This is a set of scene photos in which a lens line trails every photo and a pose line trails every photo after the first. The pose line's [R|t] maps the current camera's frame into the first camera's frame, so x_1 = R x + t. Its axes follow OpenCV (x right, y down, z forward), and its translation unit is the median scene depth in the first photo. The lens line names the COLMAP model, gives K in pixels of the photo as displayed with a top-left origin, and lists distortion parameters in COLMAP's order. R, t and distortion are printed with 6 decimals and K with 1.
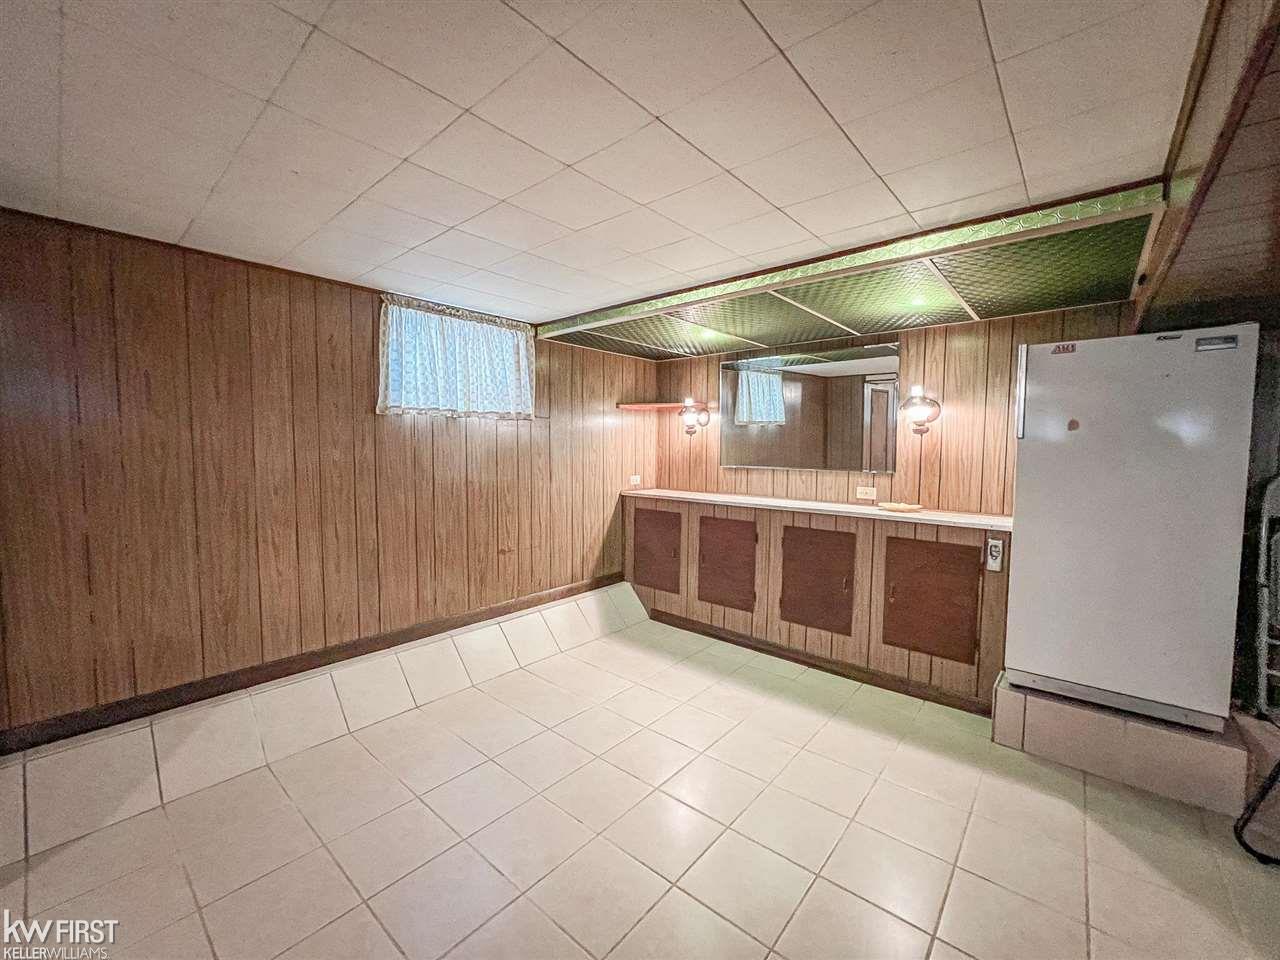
lens RADIAL K [[523.5, 0, 651.7], [0, 523.5, 478.9], [0, 0, 1]] dist [-0.015442, 0.003422]
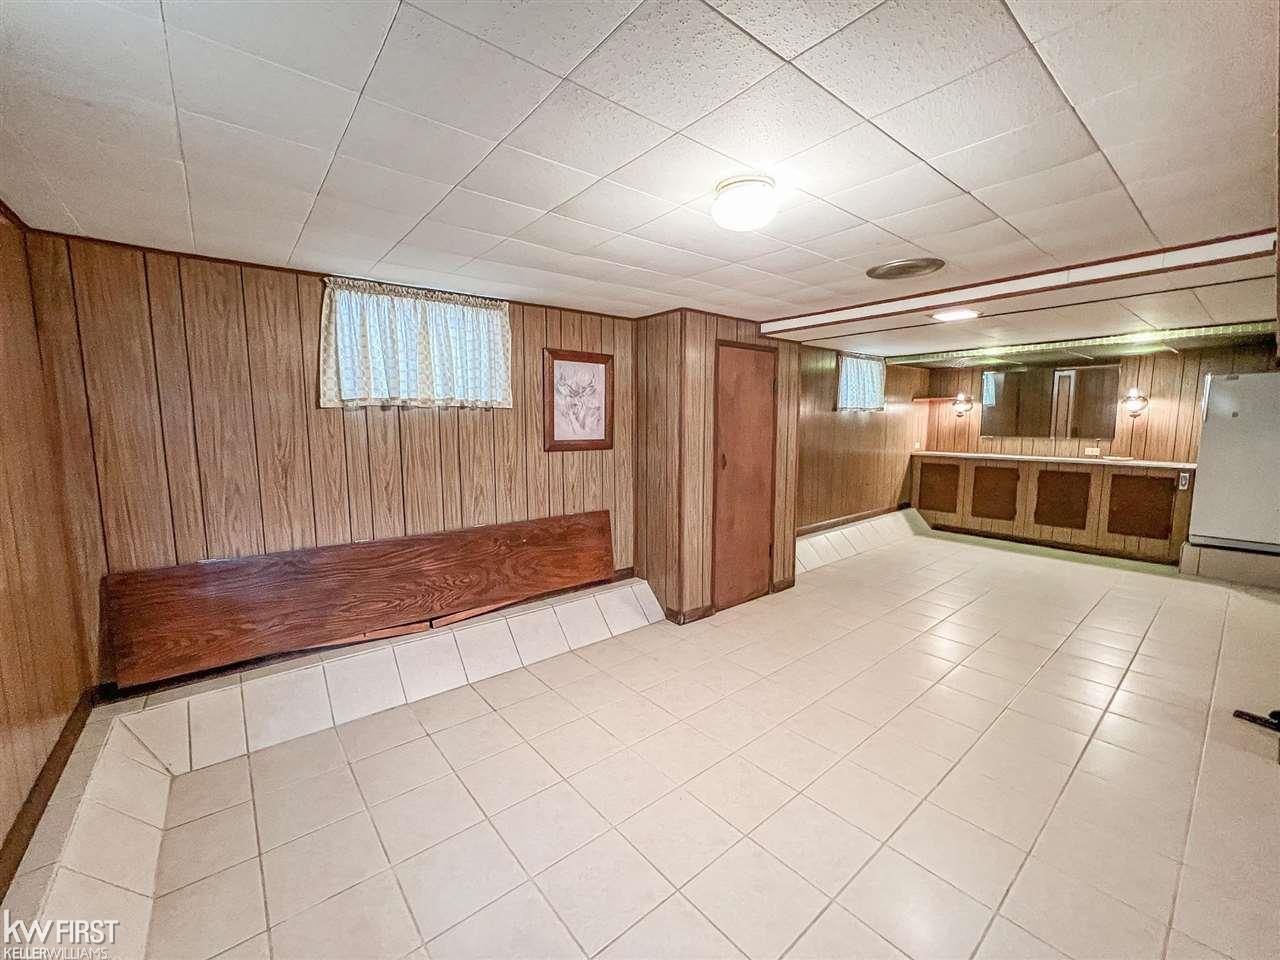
lens RADIAL K [[523.5, 0, 641.2], [0, 523.5, 480.5], [0, 0, 1]] dist [-0.015442, 0.003422]
pose [[0.982815, 0.006416, -0.184483, -0.728188], [0.003689, 0.998514, 0.054378, 0.024778], [0.184557, -0.054124, 0.981330, -0.943100]]
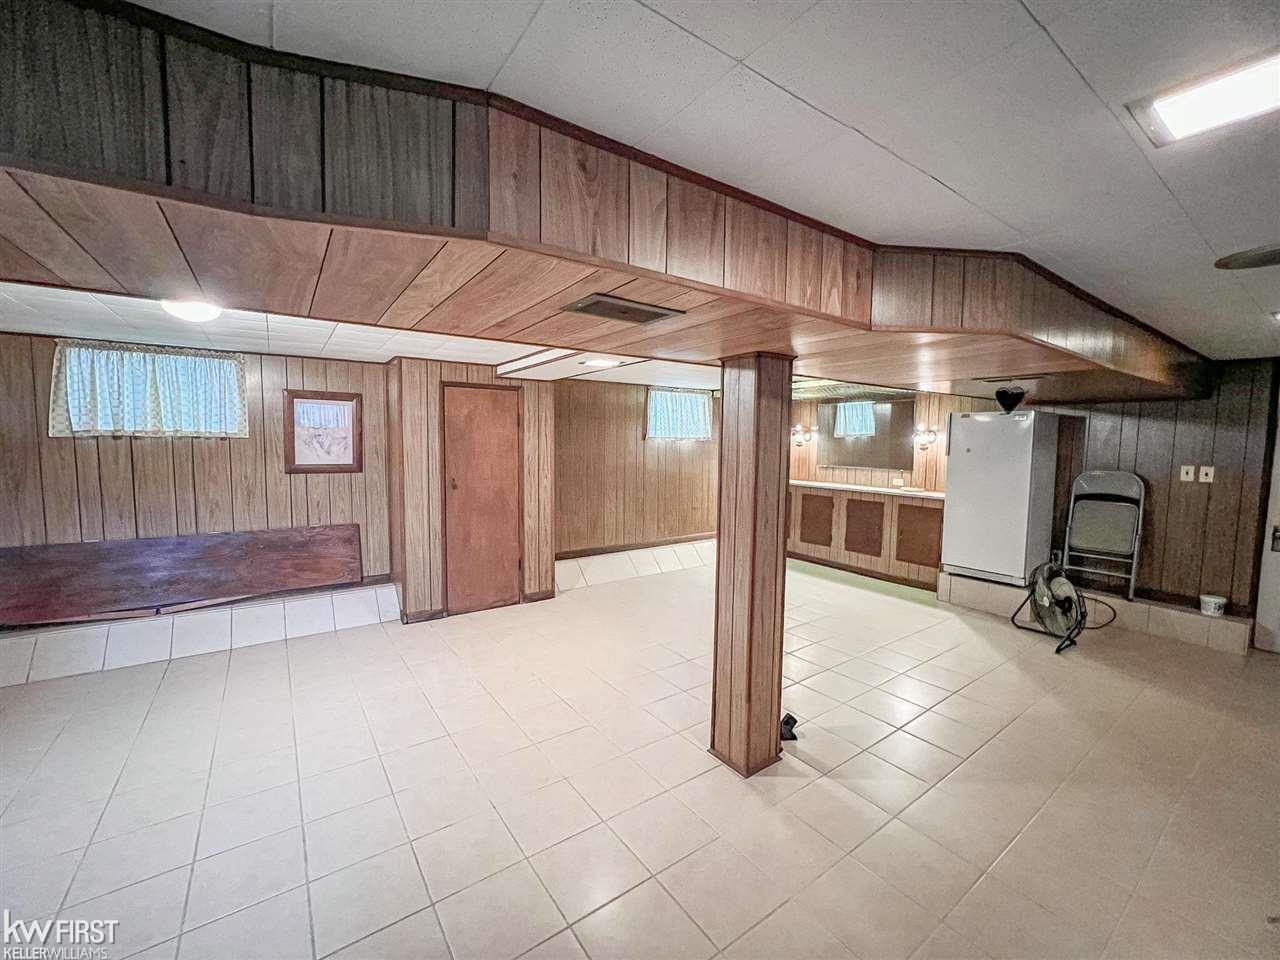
lens RADIAL K [[523.5, 0, 647.3], [0, 523.5, 482.3], [0, 0, 1]] dist [-0.015442, 0.003422]
pose [[0.967189, 0.019162, -0.253335, 0.035680], [-0.015113, 0.999725, 0.017919, 0.009146], [0.253608, -0.013502, 0.967213, -0.941859]]
